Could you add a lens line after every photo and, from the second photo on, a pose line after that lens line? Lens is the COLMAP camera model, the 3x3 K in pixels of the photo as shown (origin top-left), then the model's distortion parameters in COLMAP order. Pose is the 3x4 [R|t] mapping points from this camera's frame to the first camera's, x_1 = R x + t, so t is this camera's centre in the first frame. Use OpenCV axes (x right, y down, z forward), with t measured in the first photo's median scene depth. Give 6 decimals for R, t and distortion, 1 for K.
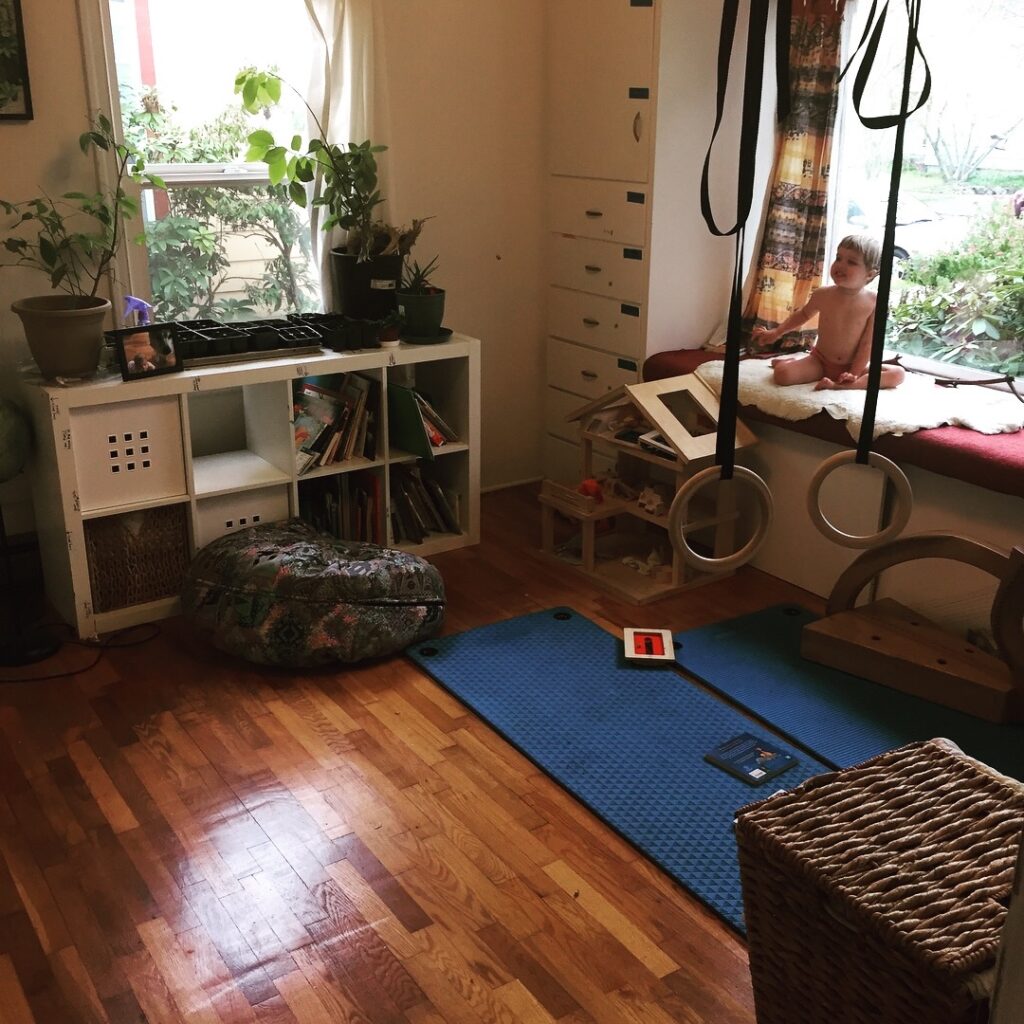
lens RADIAL K [[1191.2, 0, 512.4], [0, 1191.2, 522.7], [0, 0, 1]] dist [0.076056, 0.000000]
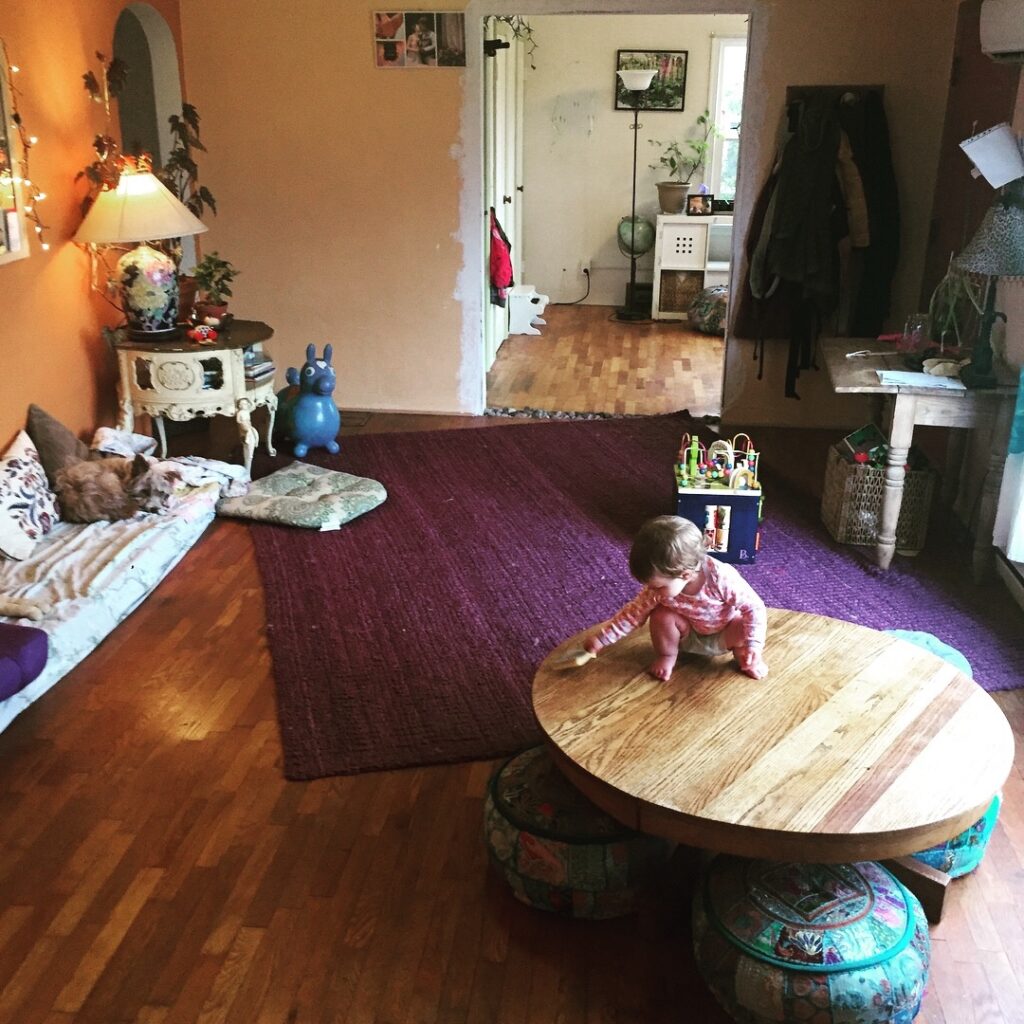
lens RADIAL K [[1191.2, 0, 508.0], [0, 1191.2, 510.4], [0, 0, 1]] dist [0.076056, 0.000000]
pose [[0.770162, 0.236883, -0.592230, 1.061665], [-0.223304, 0.969857, 0.097534, 0.332492], [0.597483, 0.057130, 0.799844, -1.248350]]
